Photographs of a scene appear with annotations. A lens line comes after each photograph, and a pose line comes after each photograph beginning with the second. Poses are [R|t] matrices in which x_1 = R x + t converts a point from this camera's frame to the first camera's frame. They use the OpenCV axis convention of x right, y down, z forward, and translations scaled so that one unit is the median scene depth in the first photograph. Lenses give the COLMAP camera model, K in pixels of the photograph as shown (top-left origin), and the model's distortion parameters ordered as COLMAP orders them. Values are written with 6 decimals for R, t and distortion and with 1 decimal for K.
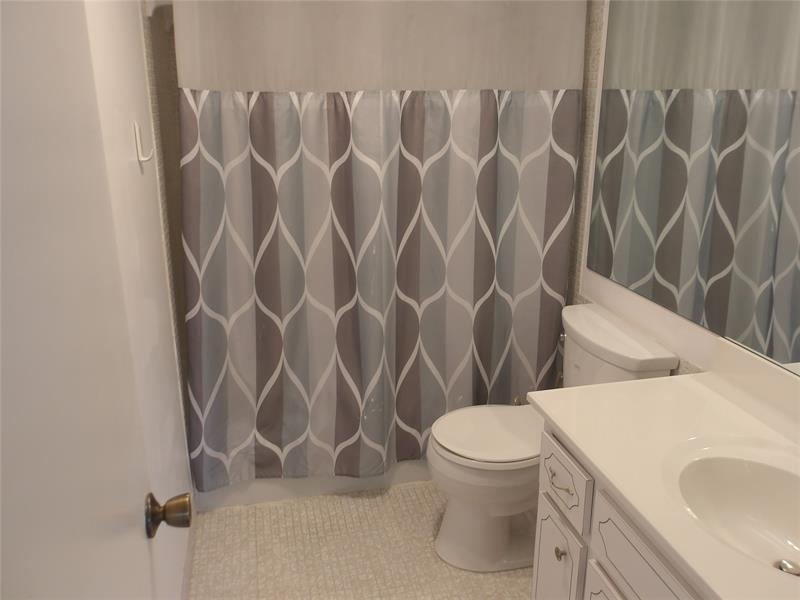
lens RADIAL K [[660.4, 0, 400.0], [0, 660.4, 300.0], [0, 0, 1]] dist [0.007684, 0.004032]
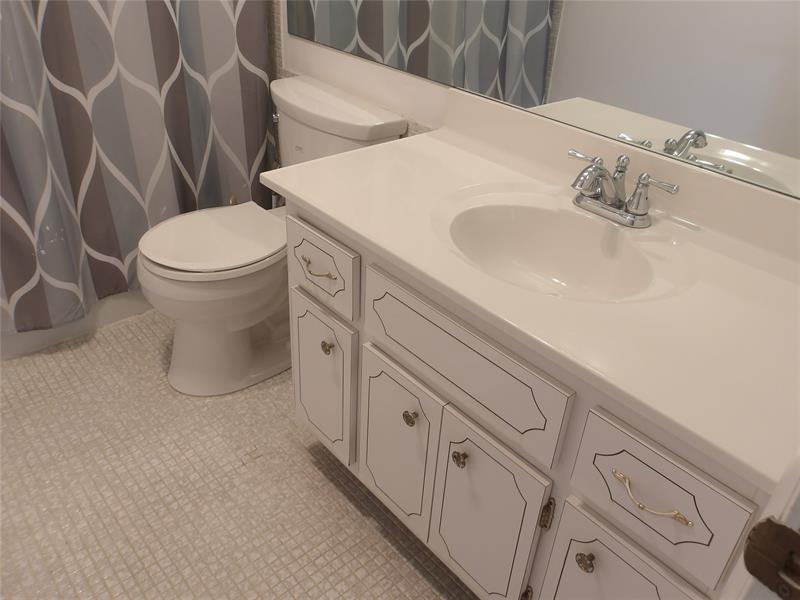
lens RADIAL K [[649.8, 0, 399.2], [0, 649.8, 293.3], [0, 0, 1]] dist [-0.003696, -0.005812]
pose [[0.879578, -0.209724, 0.427035, -0.019860], [0.094978, 0.956932, 0.274336, 0.055589], [-0.466178, -0.200741, 0.861615, 0.144301]]
